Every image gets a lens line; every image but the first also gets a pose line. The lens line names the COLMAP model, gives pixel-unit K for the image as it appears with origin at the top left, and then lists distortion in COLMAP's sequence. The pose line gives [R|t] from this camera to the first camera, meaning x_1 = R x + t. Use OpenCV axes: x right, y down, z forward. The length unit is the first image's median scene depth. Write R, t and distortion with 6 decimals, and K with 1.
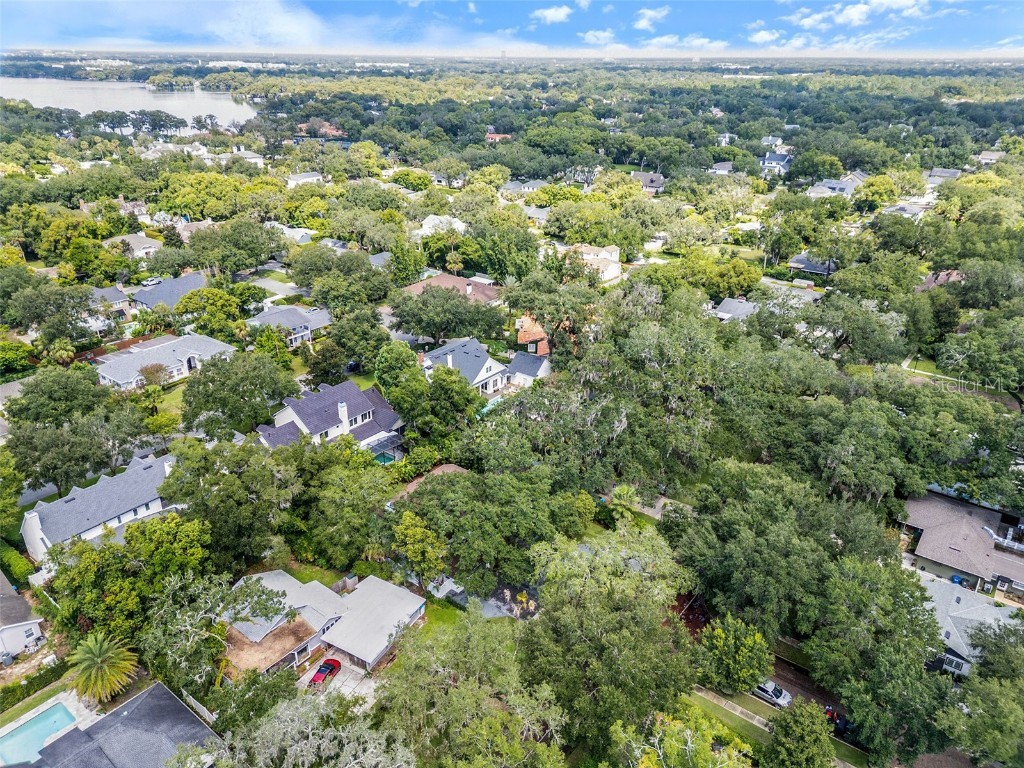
lens RADIAL K [[710.7, 0, 512.0], [0, 710.7, 384.0], [0, 0, 1]] dist [0.059904, -0.048558]
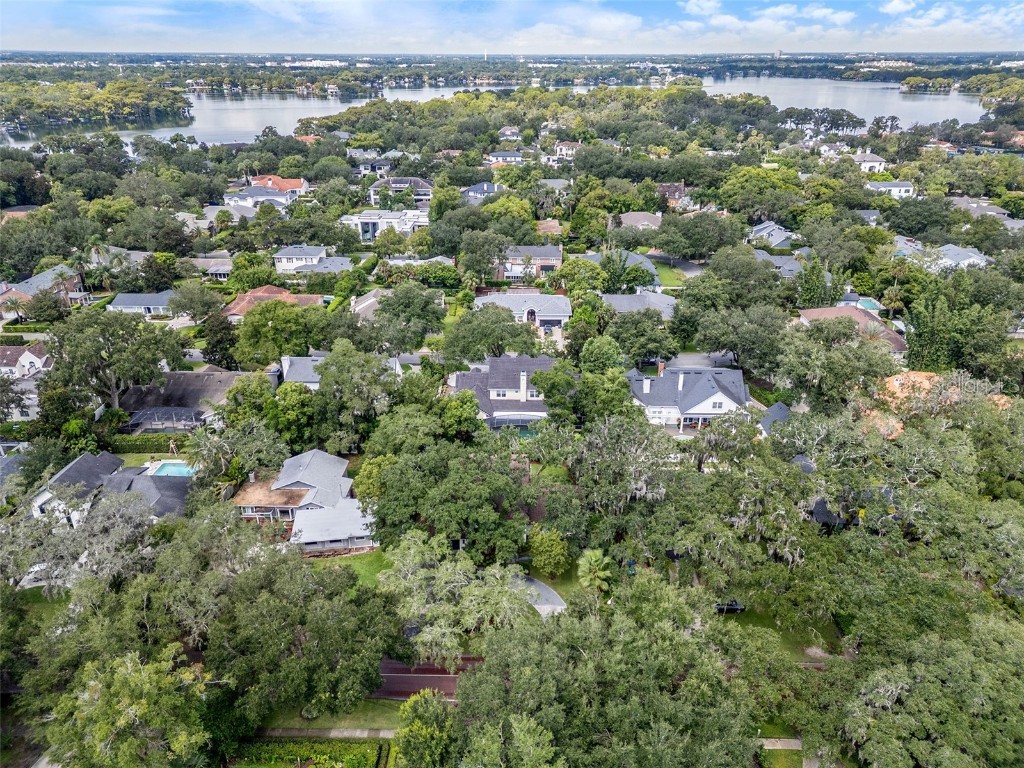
lens RADIAL K [[710.7, 0, 512.0], [0, 710.7, 384.0], [0, 0, 1]] dist [0.059904, -0.048558]
pose [[0.596211, 0.331915, -0.731002, 0.092463], [-0.333334, 0.930685, 0.150712, -0.019125], [0.730357, 0.153811, 0.665523, 0.049167]]
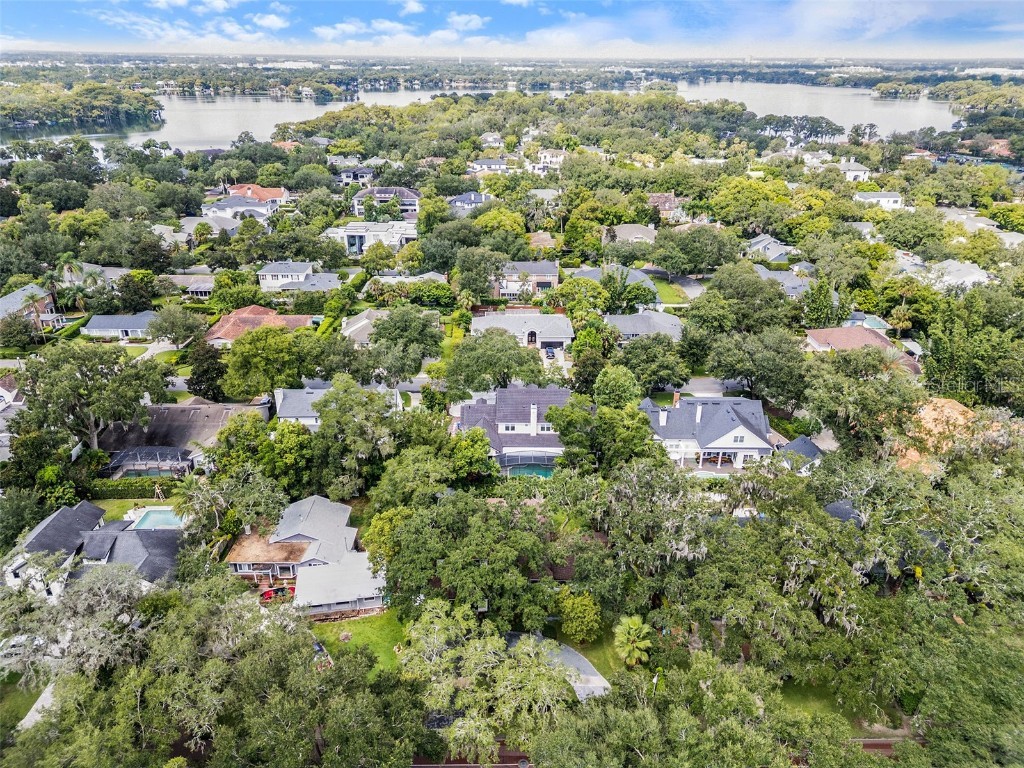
lens RADIAL K [[710.7, 0, 512.0], [0, 710.7, 384.0], [0, 0, 1]] dist [0.059904, -0.048558]
pose [[0.622122, 0.325035, -0.712262, 0.077564], [-0.331076, 0.933624, 0.136875, -0.022109], [0.709474, 0.150660, 0.688439, 0.049019]]
